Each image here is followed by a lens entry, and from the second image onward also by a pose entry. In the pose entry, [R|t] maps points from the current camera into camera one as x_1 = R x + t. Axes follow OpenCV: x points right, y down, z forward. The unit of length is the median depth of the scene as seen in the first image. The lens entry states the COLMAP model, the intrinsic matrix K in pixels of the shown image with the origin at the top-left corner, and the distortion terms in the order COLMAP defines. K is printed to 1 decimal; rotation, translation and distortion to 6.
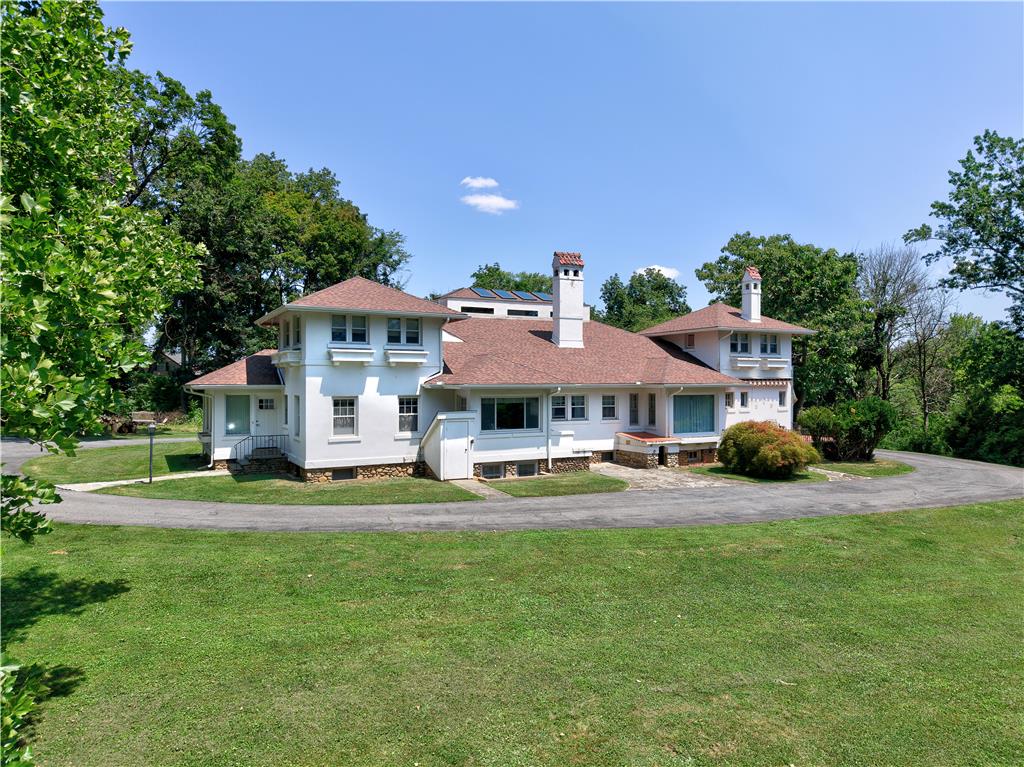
lens RADIAL K [[694.0, 0, 512.0], [0, 694.0, 383.5], [0, 0, 1]] dist [0.028097, -0.005097]
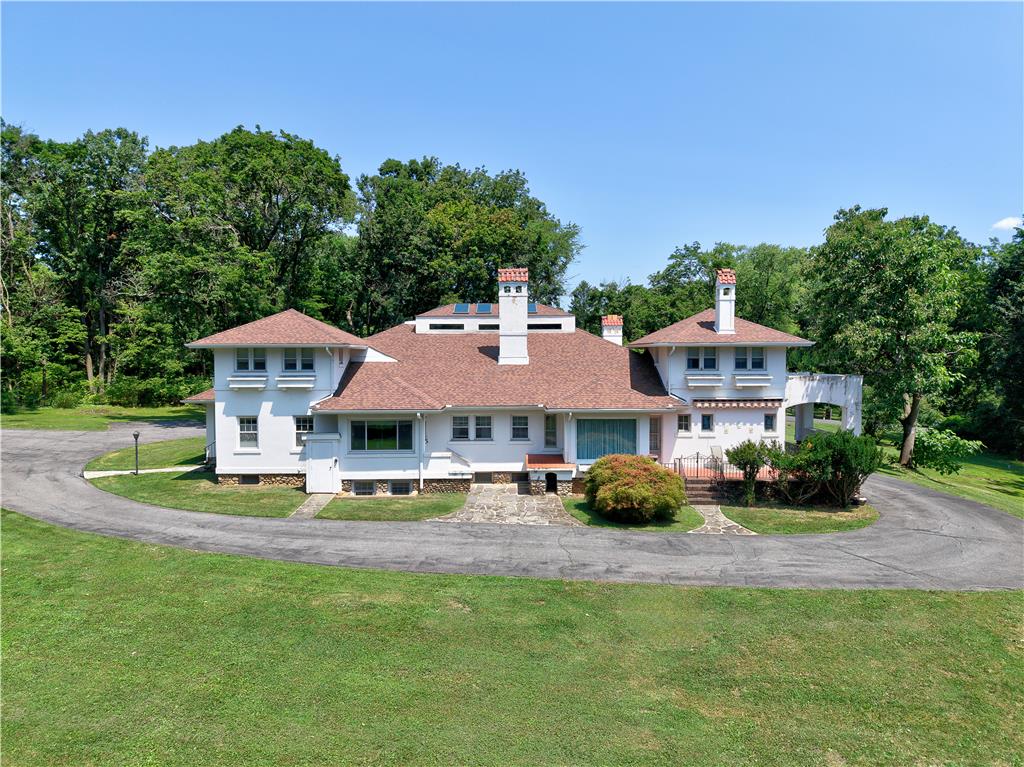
lens RADIAL K [[694.0, 0, 512.0], [0, 694.0, 383.5], [0, 0, 1]] dist [0.028097, -0.005097]
pose [[0.882391, 0.020081, -0.470089, 0.642056], [0.000898, 0.999015, 0.044361, -0.079705], [0.470517, -0.039566, 0.881504, 0.137334]]
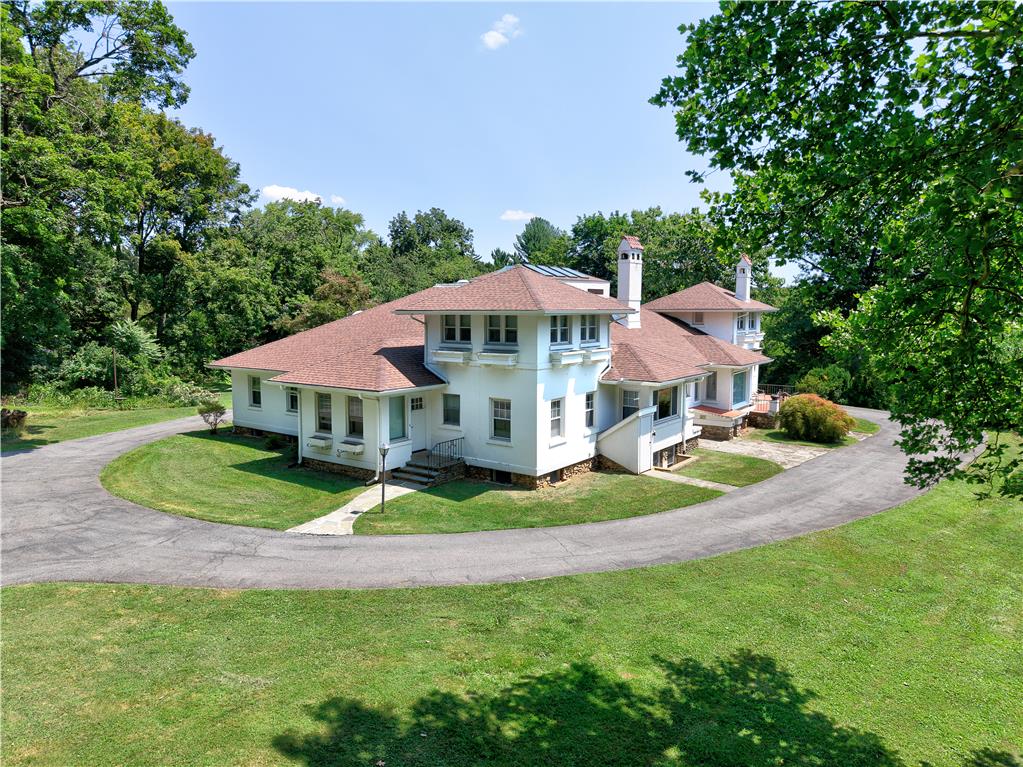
lens RADIAL K [[693.3, 0, 511.5], [0, 693.3, 383.5], [0, 0, 1]] dist [0.028097, -0.005097]
pose [[0.901241, -0.042866, 0.431192, -0.633740], [-0.004105, 0.994206, 0.107417, -0.094870], [-0.433298, -0.098579, 0.895843, 0.138414]]
